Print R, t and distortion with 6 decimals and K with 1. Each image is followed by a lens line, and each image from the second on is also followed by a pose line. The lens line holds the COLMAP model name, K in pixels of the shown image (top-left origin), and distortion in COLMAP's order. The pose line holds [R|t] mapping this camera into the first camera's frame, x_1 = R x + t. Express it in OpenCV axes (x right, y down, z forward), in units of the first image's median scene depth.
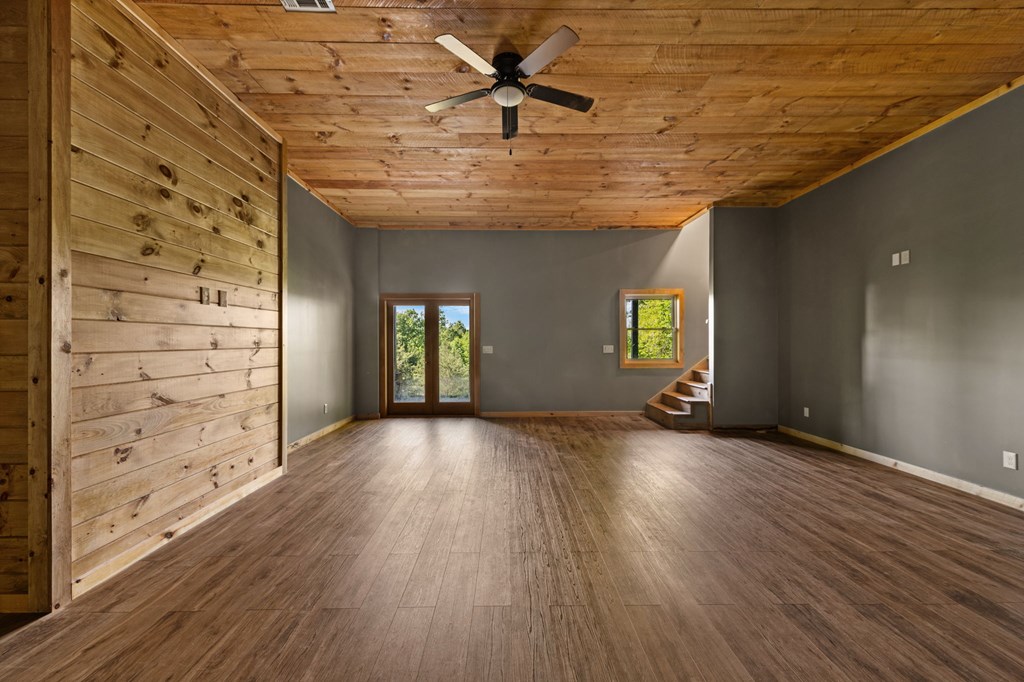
lens RADIAL K [[405.6, 0, 507.2], [0, 405.6, 342.1], [0, 0, 1]] dist [0.004853, -0.001120]
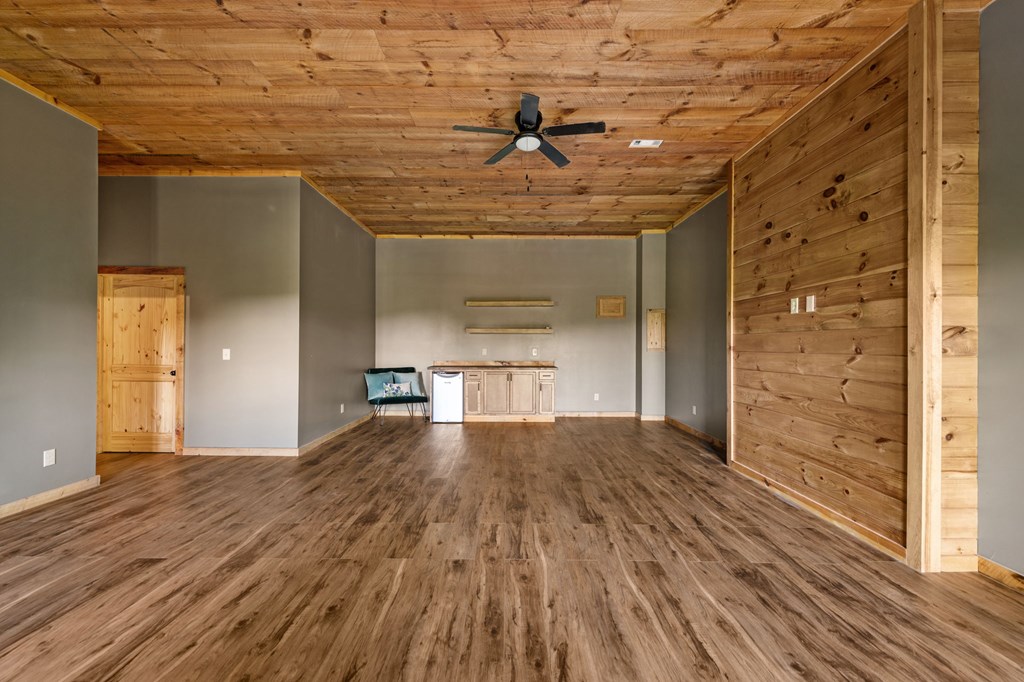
lens RADIAL K [[405.6, 0, 511.2], [0, 405.6, 342.2], [0, 0, 1]] dist [0.004853, -0.001120]
pose [[-0.999937, -0.002449, -0.010976, 0.038674], [-0.002401, 0.999988, -0.004360, -0.002694], [0.010987, -0.004334, -0.999930, 1.297133]]
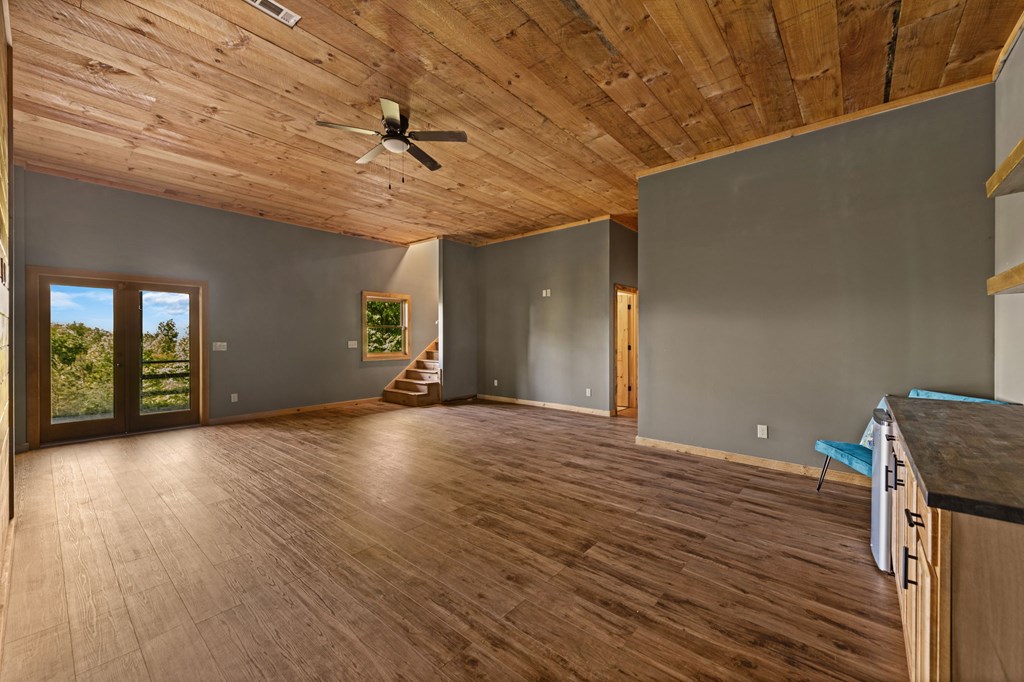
lens RADIAL K [[405.6, 0, 508.0], [0, 405.6, 341.0], [0, 0, 1]] dist [0.004853, -0.001120]
pose [[0.655665, -0.005273, 0.755034, -0.432033], [-0.001063, 0.999968, 0.007908, -0.001668], [-0.755051, -0.005988, 0.655638, -0.061699]]
